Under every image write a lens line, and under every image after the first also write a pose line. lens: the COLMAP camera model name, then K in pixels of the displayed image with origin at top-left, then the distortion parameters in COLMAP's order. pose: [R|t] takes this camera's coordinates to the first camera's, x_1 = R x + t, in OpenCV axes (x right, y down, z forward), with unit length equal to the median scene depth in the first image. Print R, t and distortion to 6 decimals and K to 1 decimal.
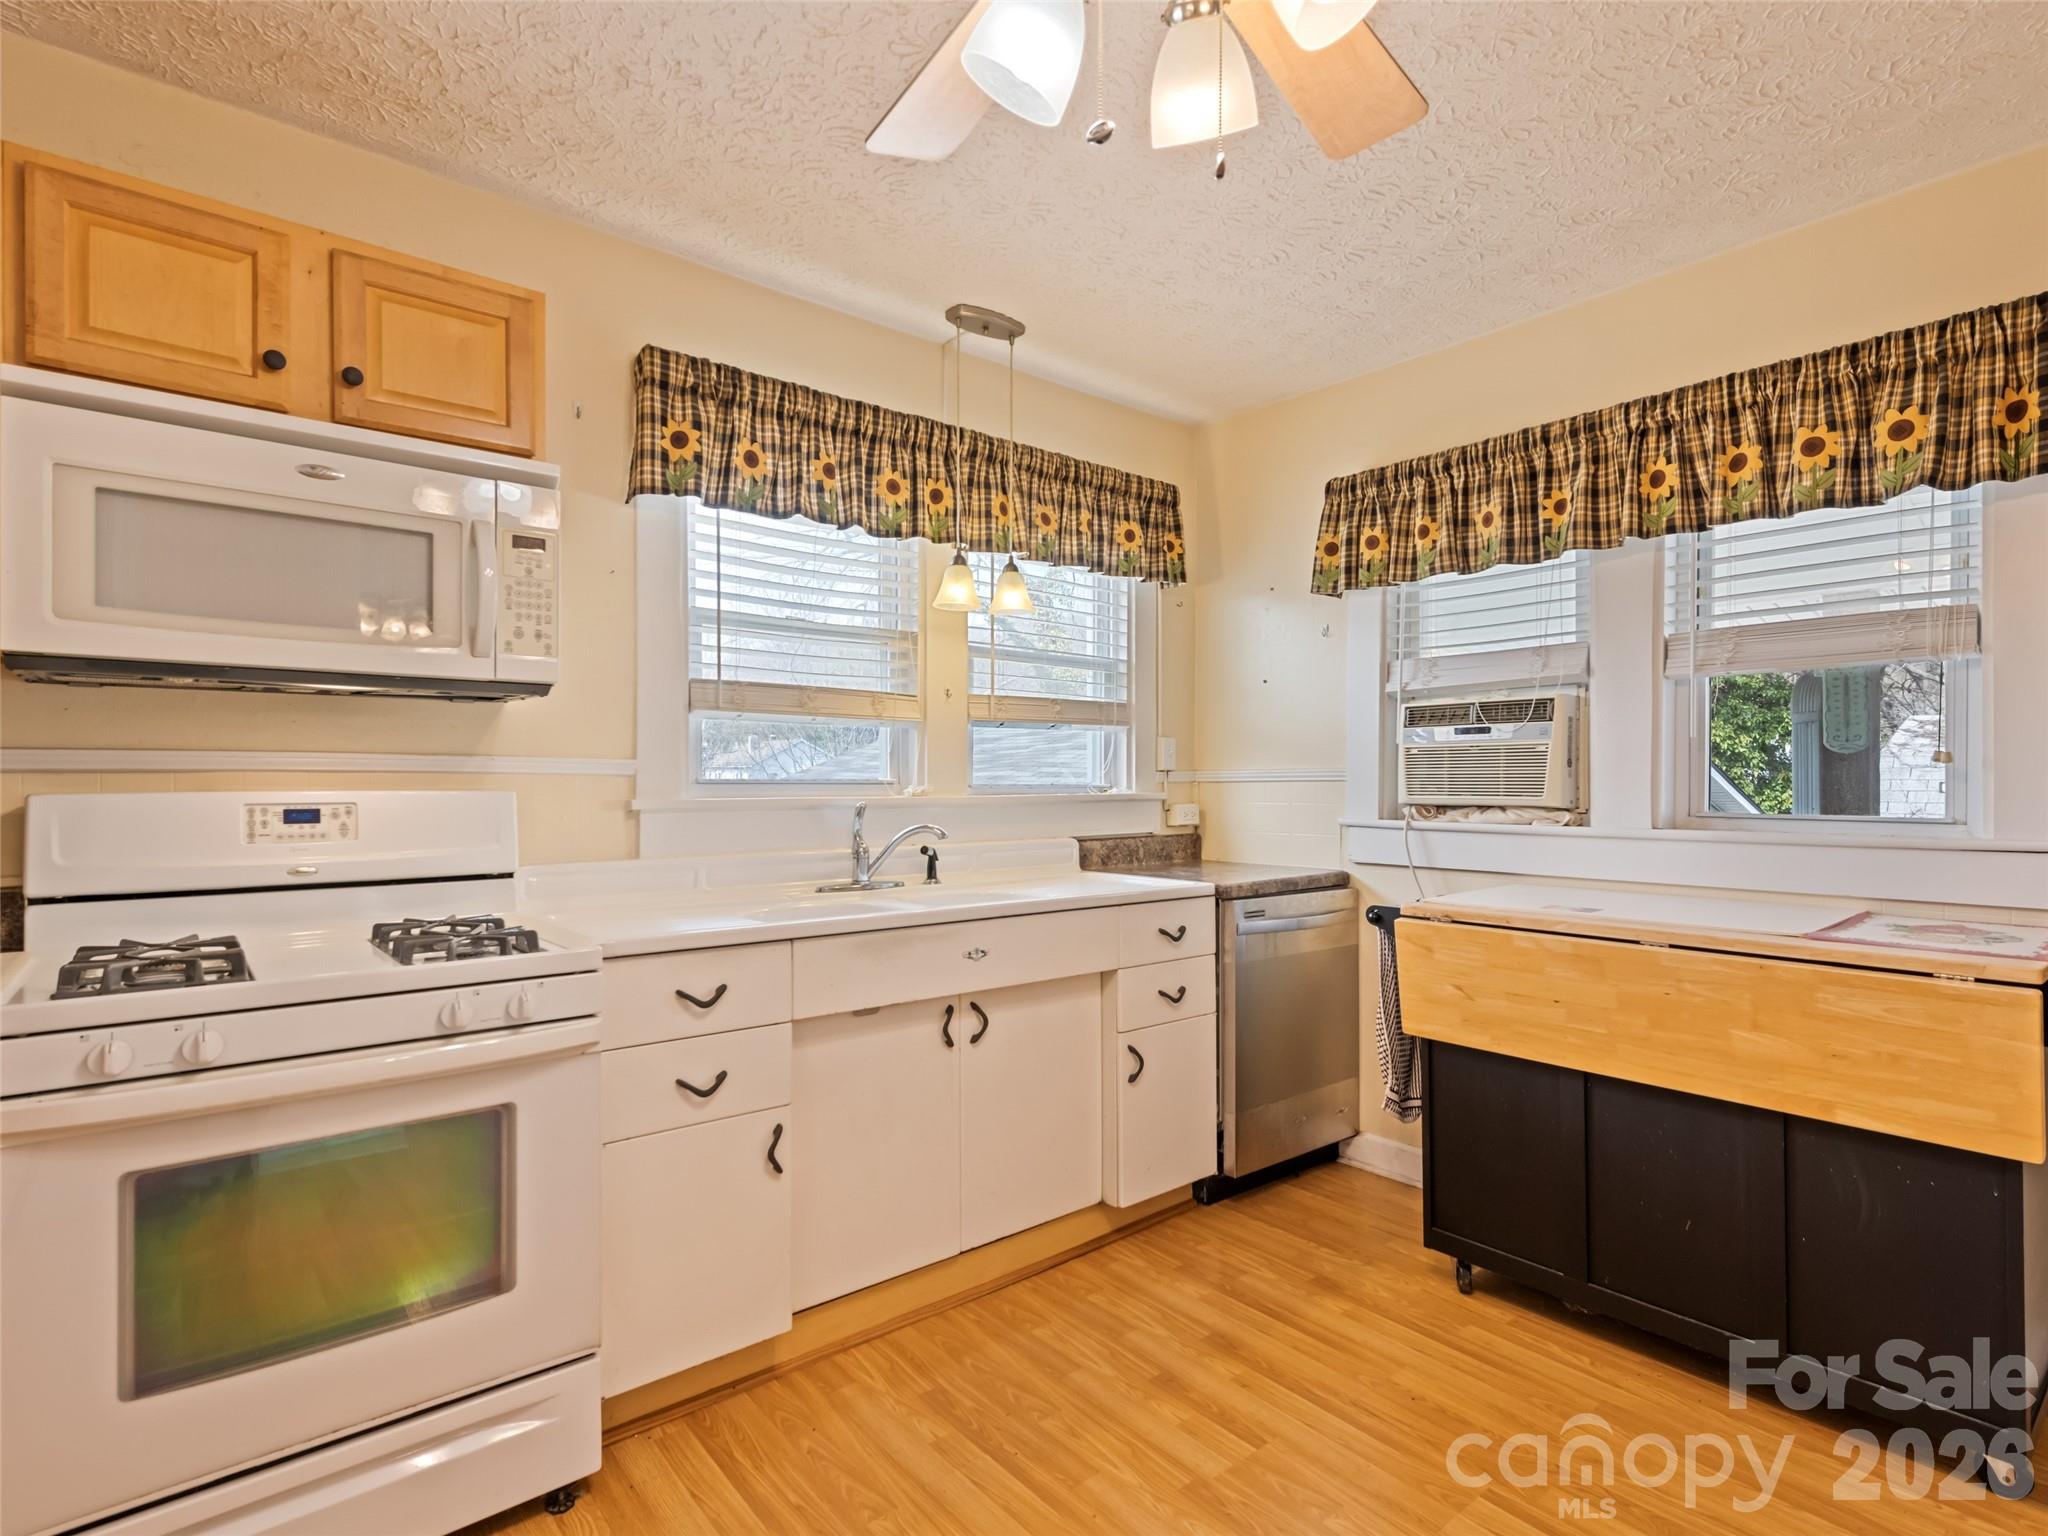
lens RADIAL K [[1013.6, 0, 1018.0], [0, 1013.6, 788.6], [0, 0, 1]] dist [0.013427, -0.001951]
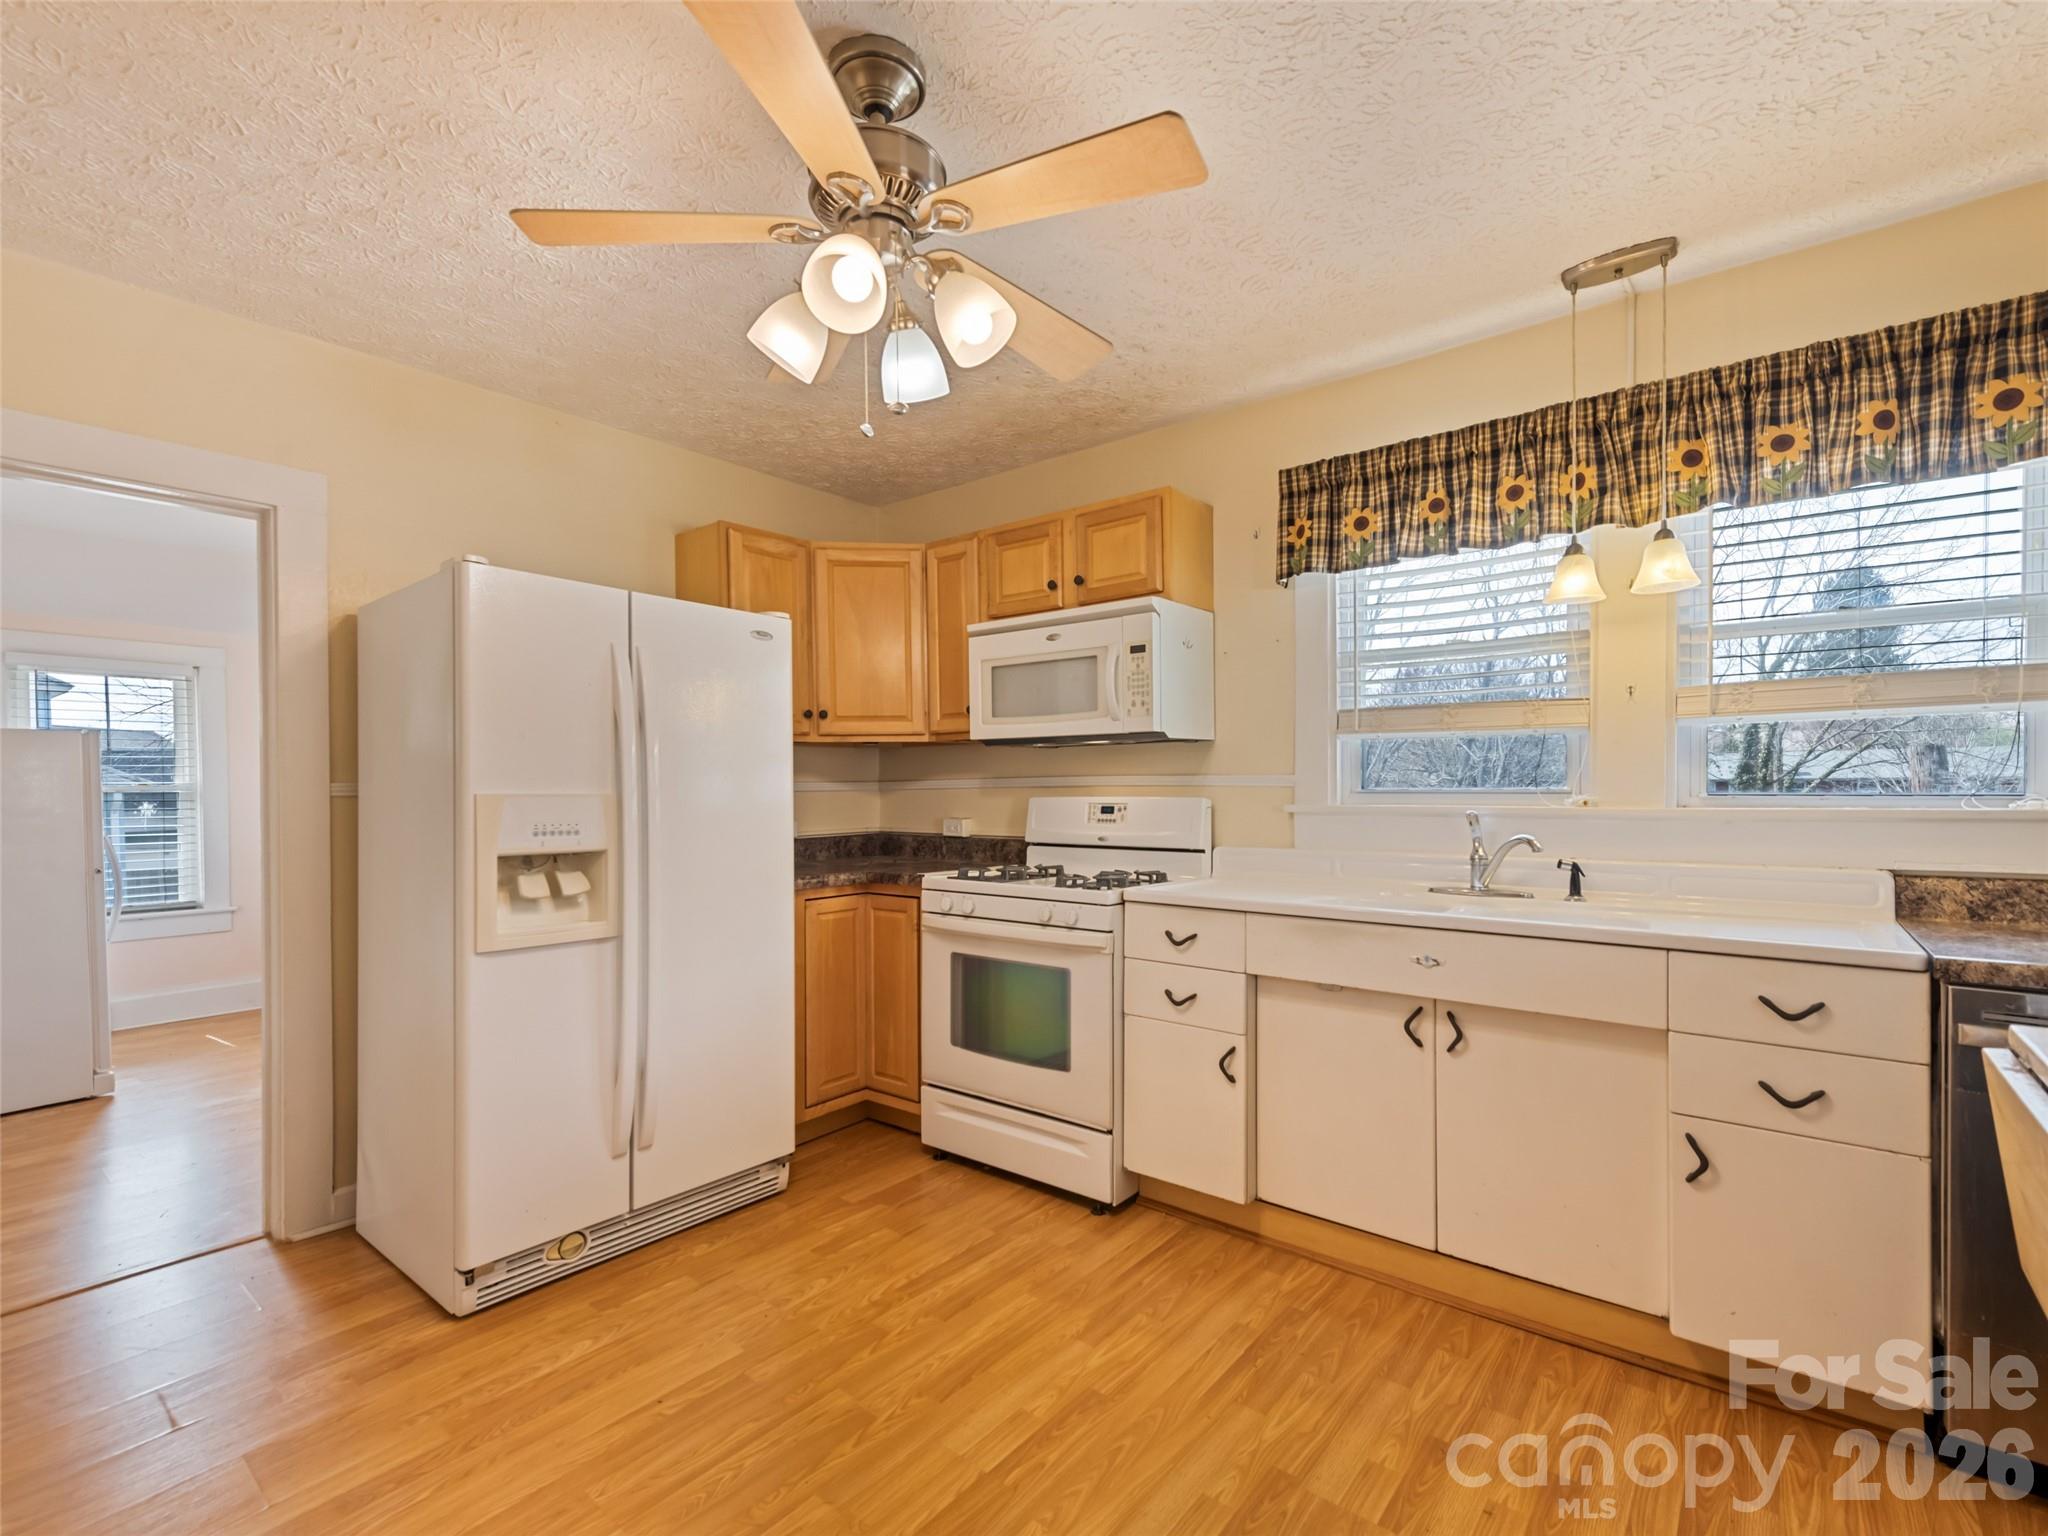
lens RADIAL K [[901.6, 0, 1031.5], [0, 901.6, 798.2], [0, 0, 1]] dist [0.004827, -0.000371]
pose [[0.228763, 0.009688, -0.973434, 0.727050], [-0.002005, 0.999953, 0.009481, -0.008288], [0.973480, -0.000217, 0.228772, 0.392013]]
